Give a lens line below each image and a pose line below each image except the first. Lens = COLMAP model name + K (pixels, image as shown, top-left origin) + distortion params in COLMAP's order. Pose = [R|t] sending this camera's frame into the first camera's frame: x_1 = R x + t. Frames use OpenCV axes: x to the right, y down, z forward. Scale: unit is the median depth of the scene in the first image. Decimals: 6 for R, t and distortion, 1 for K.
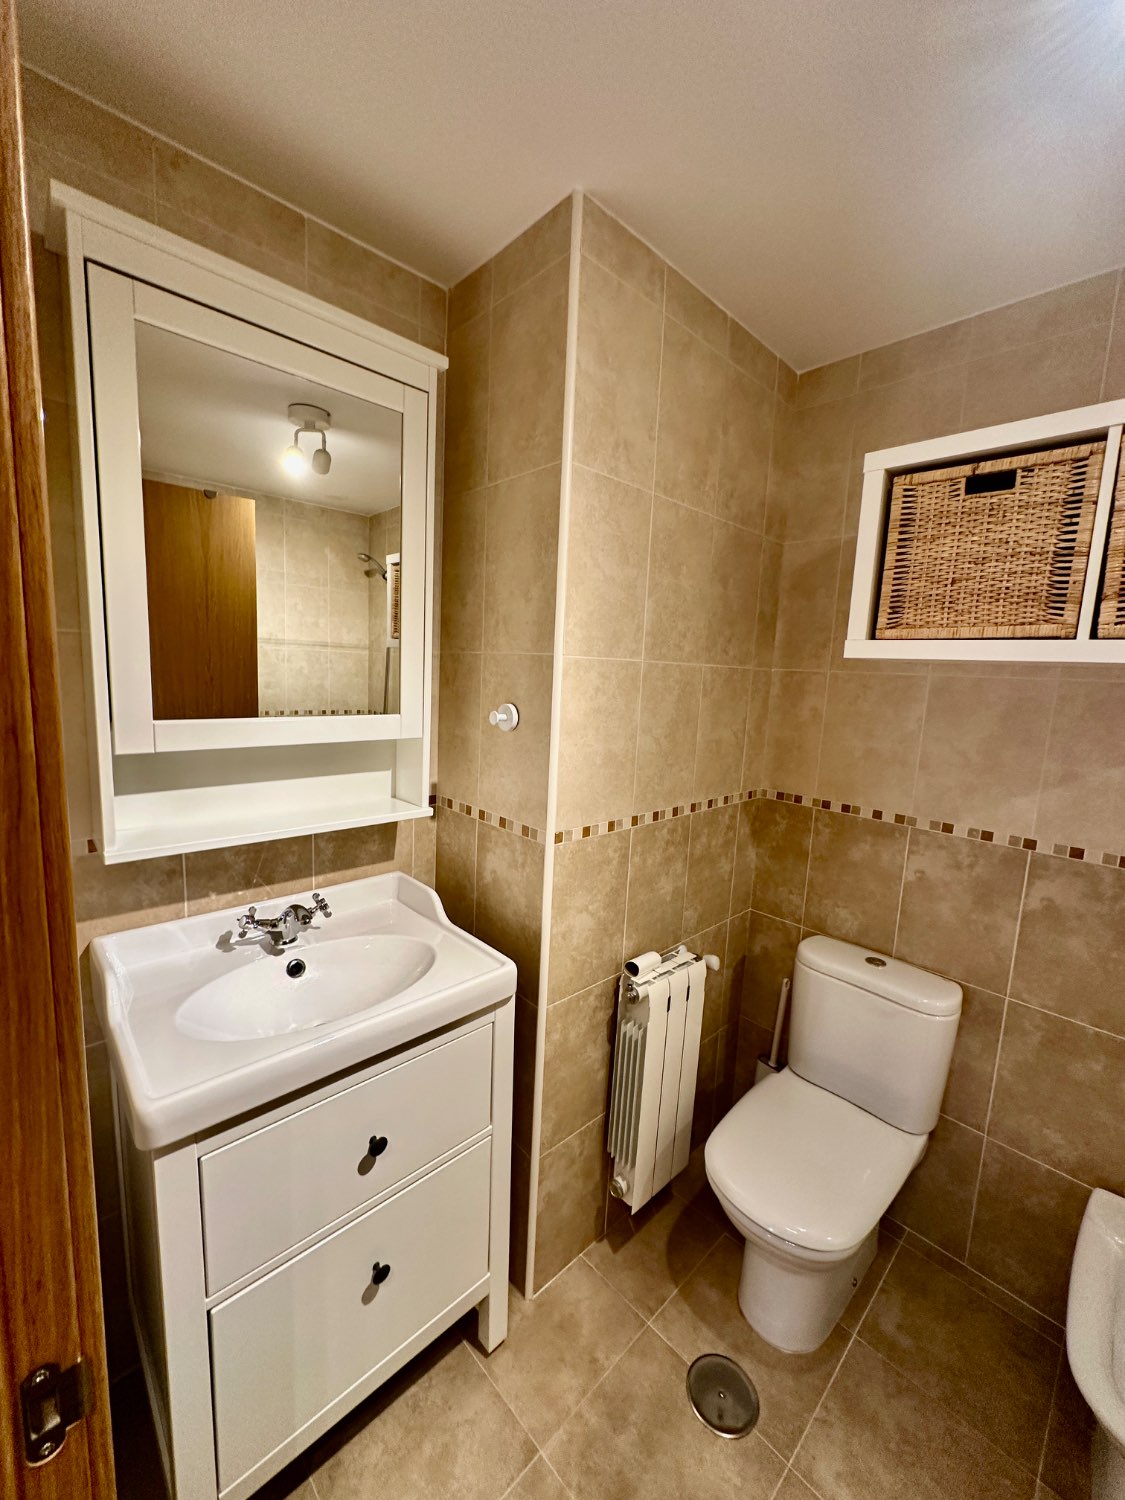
lens RADIAL K [[596.1, 0, 561.1], [0, 596.1, 753.6], [0, 0, 1]] dist [-0.004129, 0.000116]
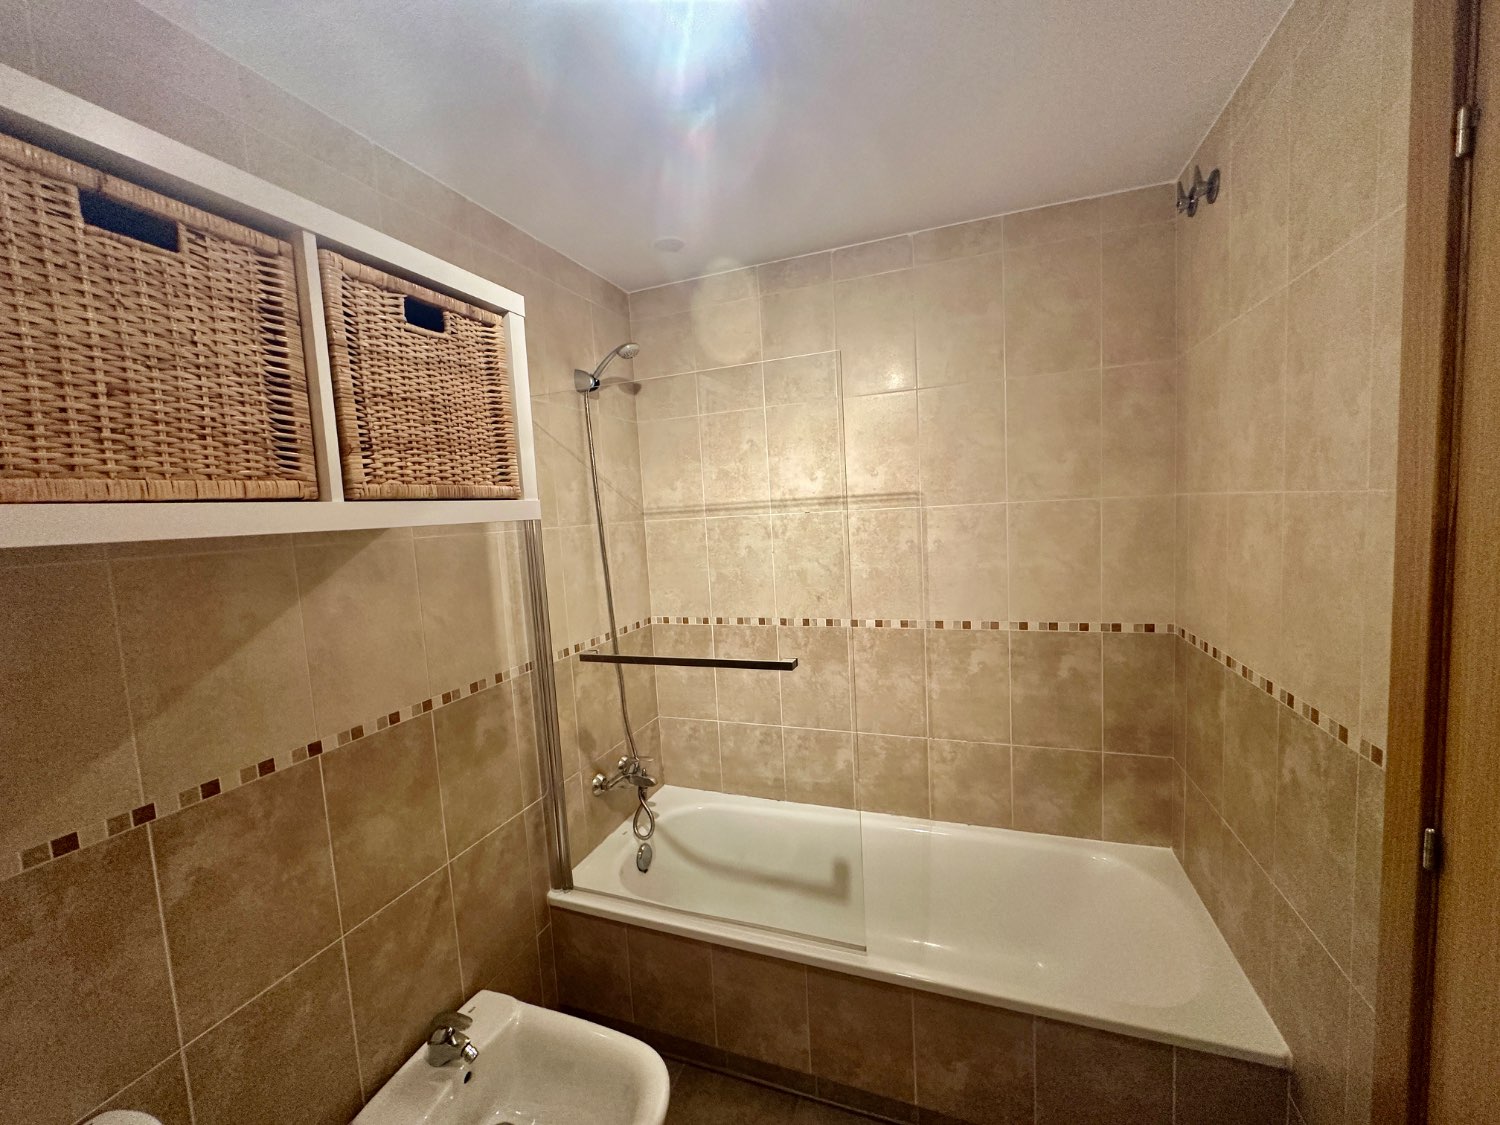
lens RADIAL K [[596.1, 0, 747.2], [0, 596.1, 557.5], [0, 0, 1]] dist [-0.004129, 0.000116]
pose [[-0.441126, -0.093497, 0.892562, -0.054518], [0.161464, 0.970061, 0.181414, -0.162608], [-0.882801, 0.224143, -0.412822, 0.801716]]
